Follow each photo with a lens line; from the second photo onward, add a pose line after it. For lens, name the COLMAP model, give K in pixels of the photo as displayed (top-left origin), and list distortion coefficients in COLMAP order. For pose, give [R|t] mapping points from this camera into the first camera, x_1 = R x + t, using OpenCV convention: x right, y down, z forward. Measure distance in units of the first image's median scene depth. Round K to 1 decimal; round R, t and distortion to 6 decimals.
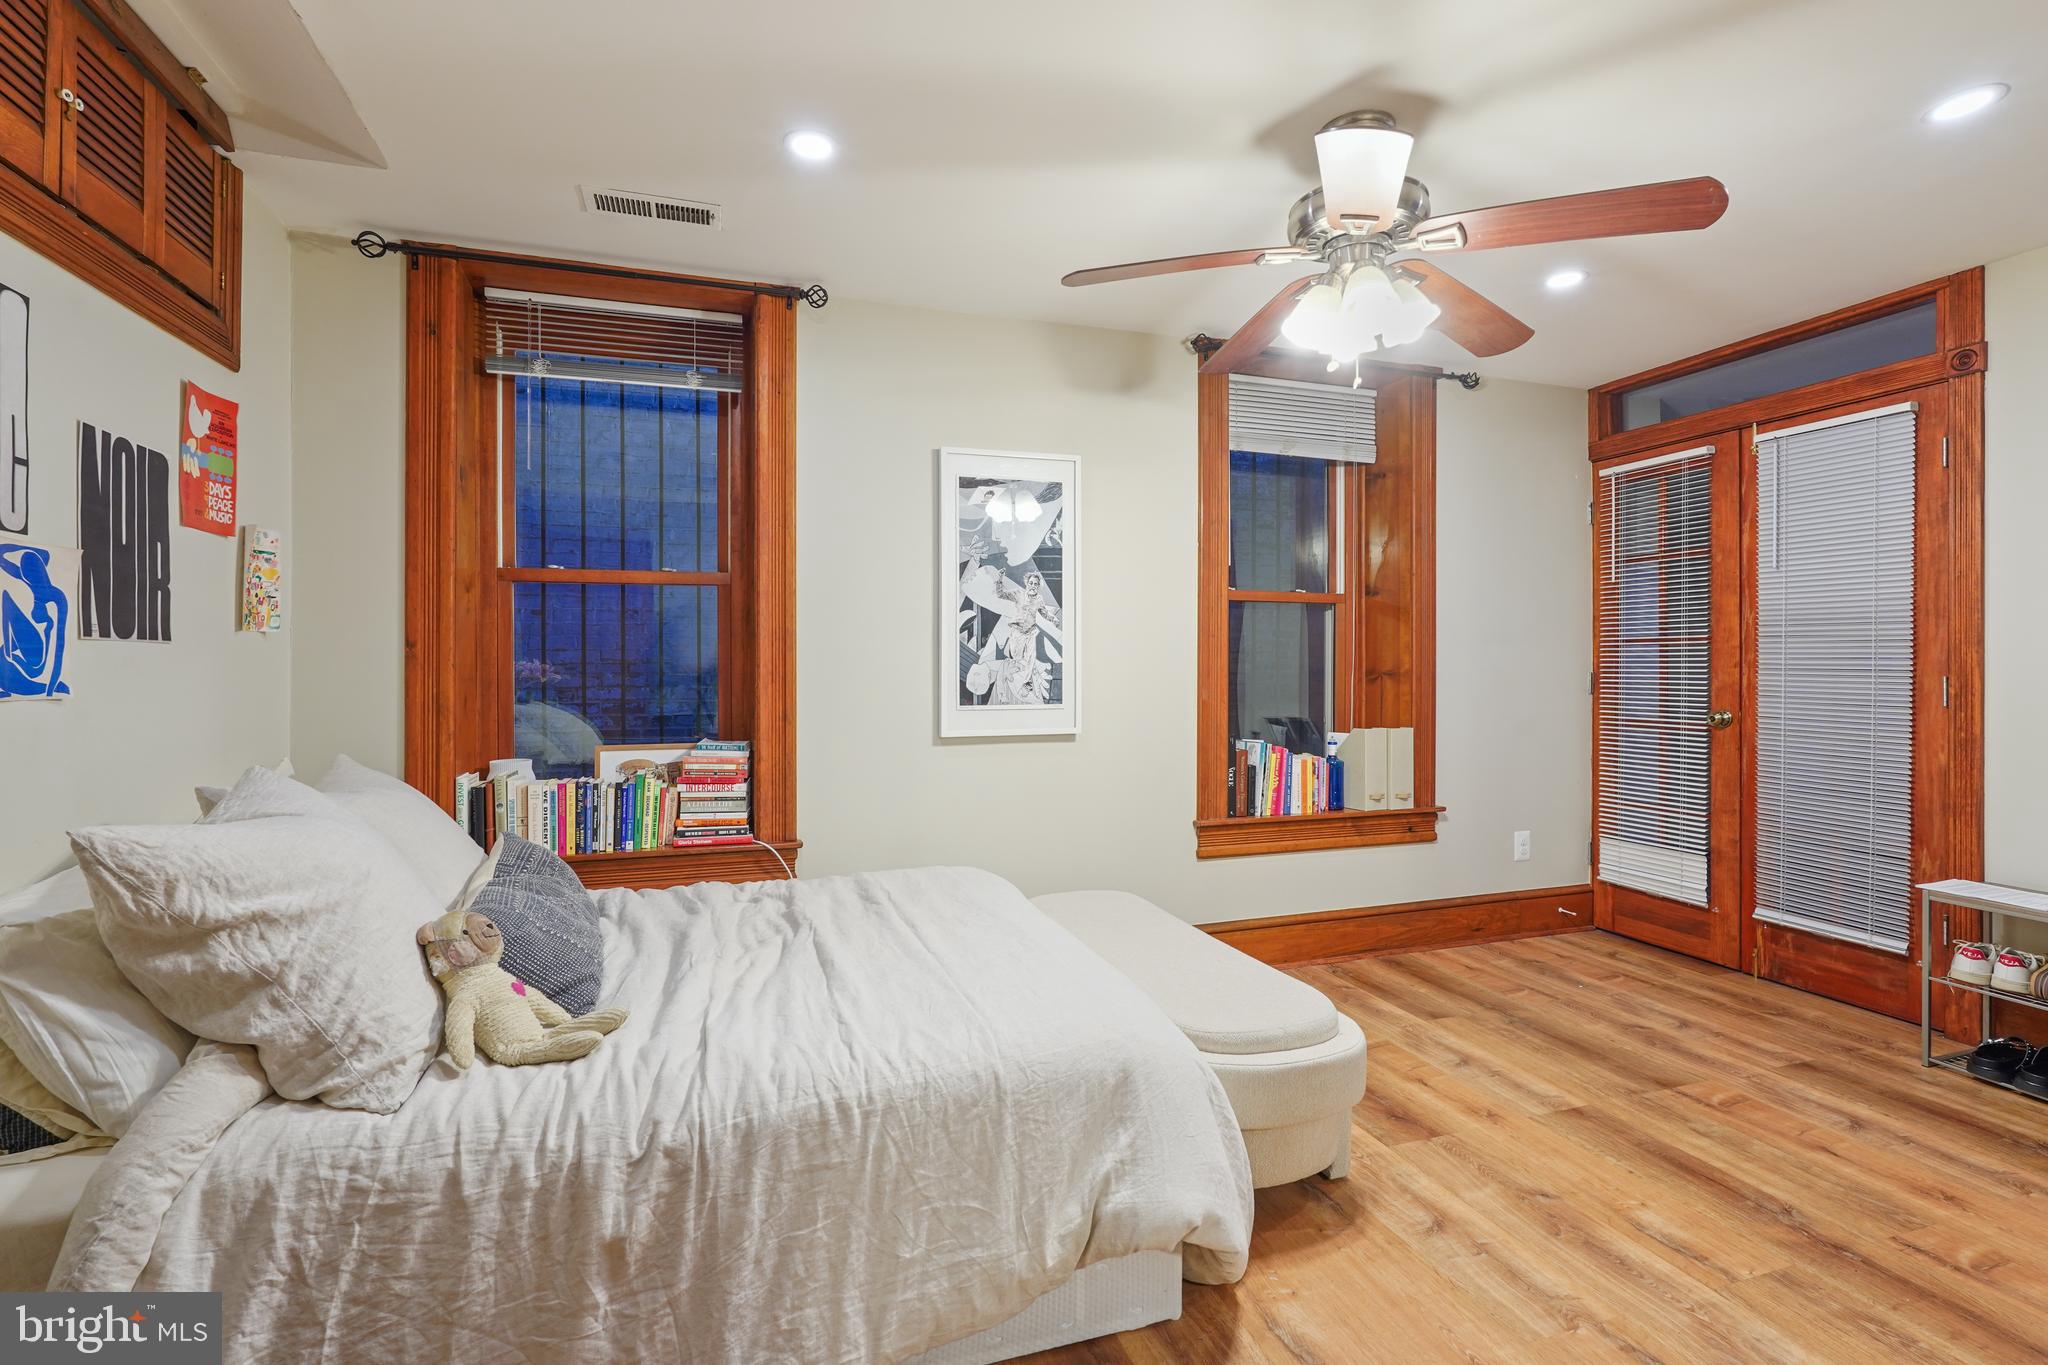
lens RADIAL K [[905.6, 0, 1018.3], [0, 905.6, 670.1], [0, 0, 1]] dist [-0.009318, 0.002575]
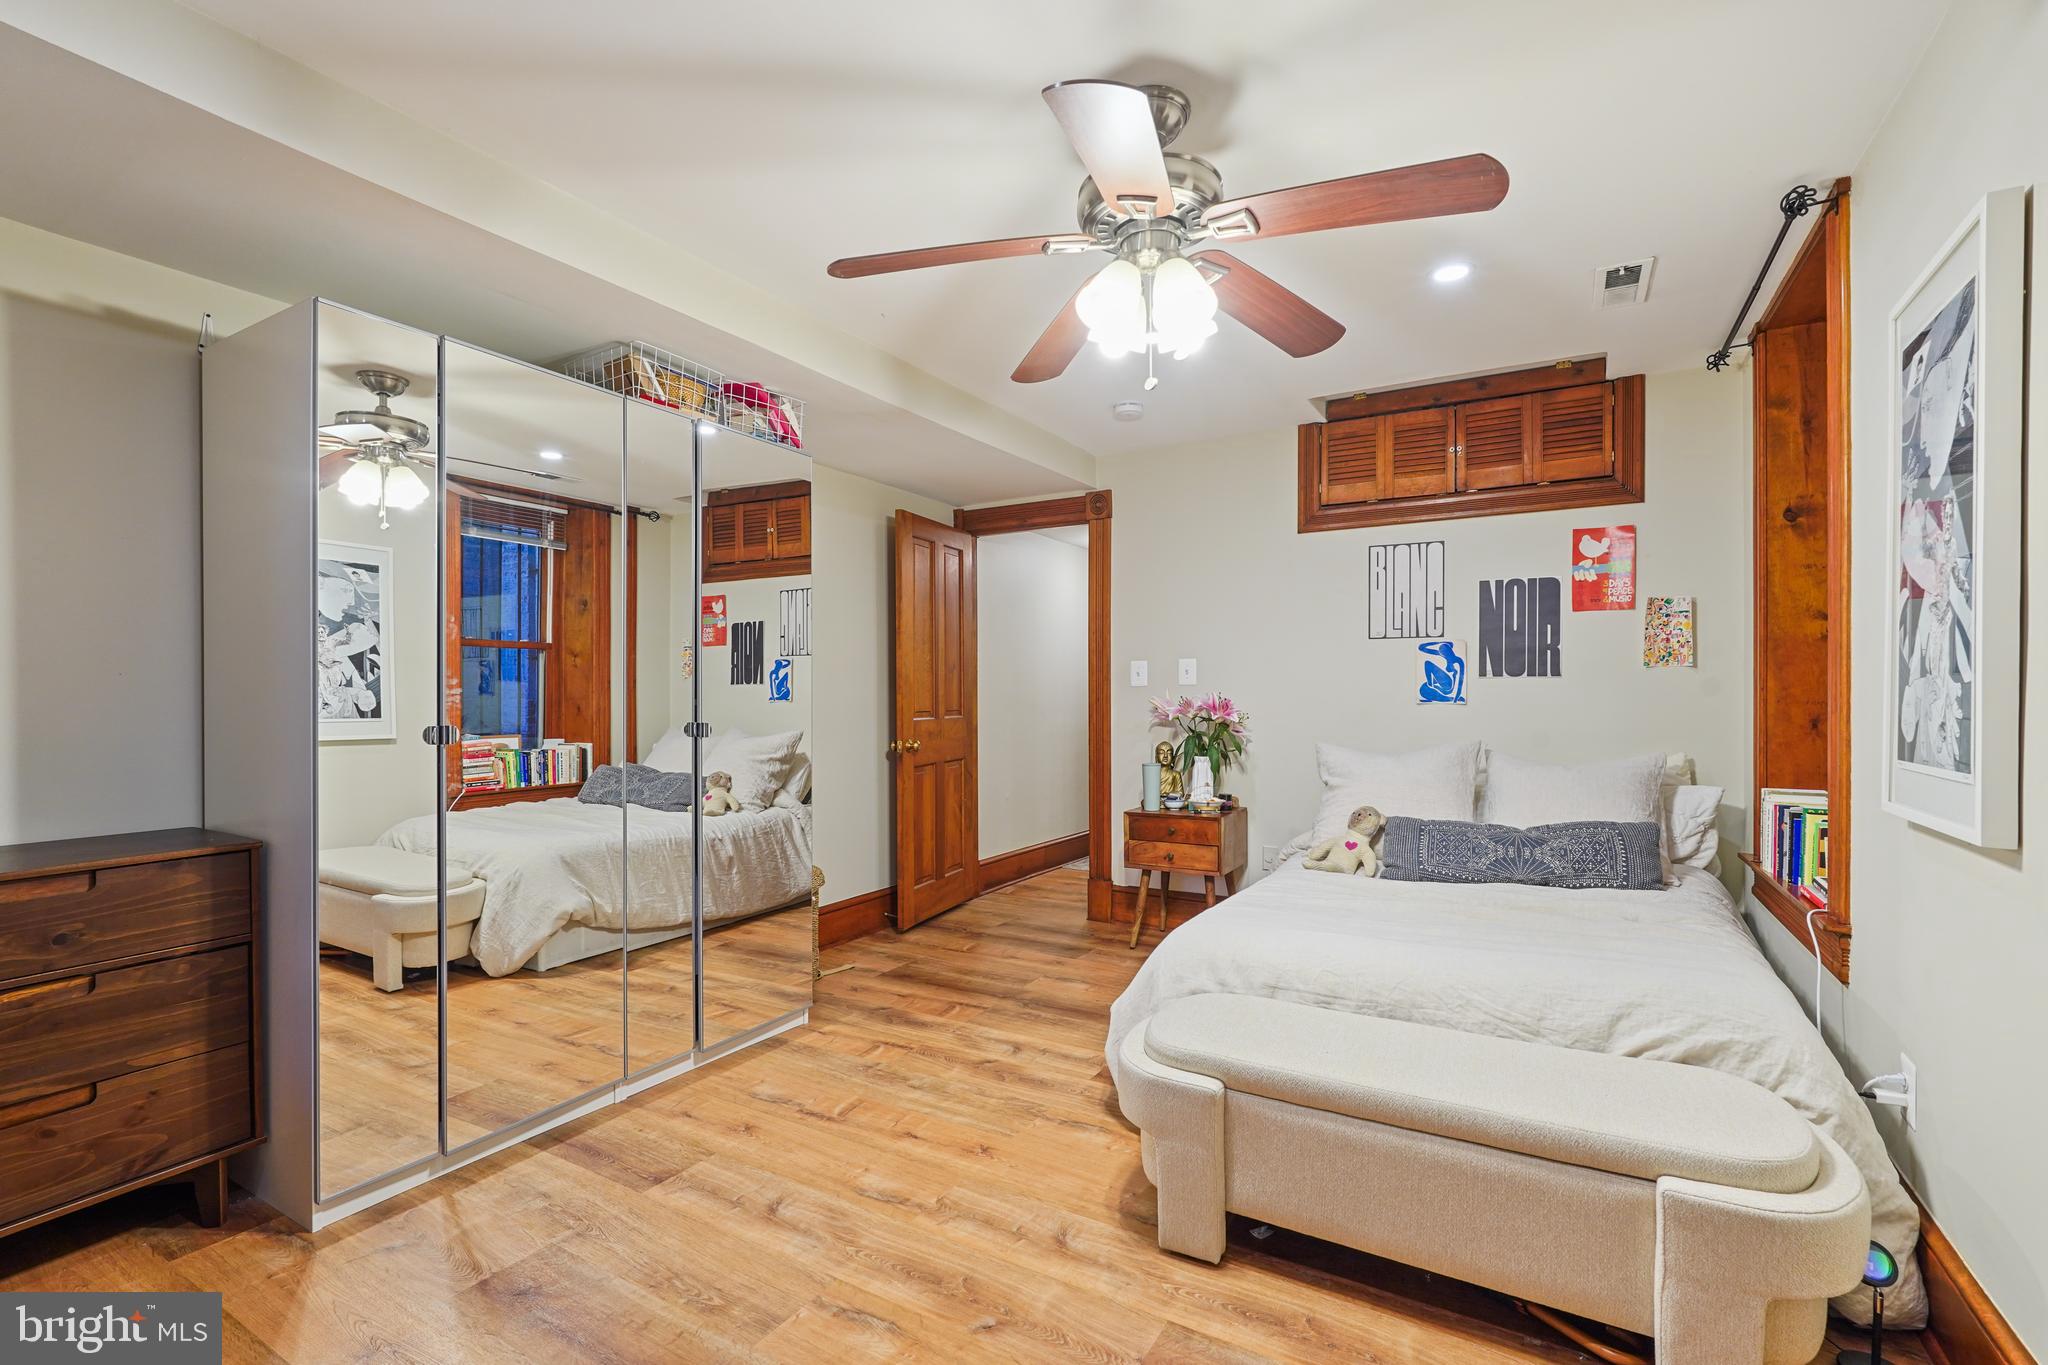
lens RADIAL K [[905.6, 0, 1026.8], [0, 905.6, 691.5], [0, 0, 1]] dist [-0.009318, 0.002575]
pose [[-0.747509, 0.003792, -0.664240, 1.290826], [0.001196, 0.999990, 0.004362, -0.011131], [0.664250, 0.002467, -0.747506, 1.915162]]
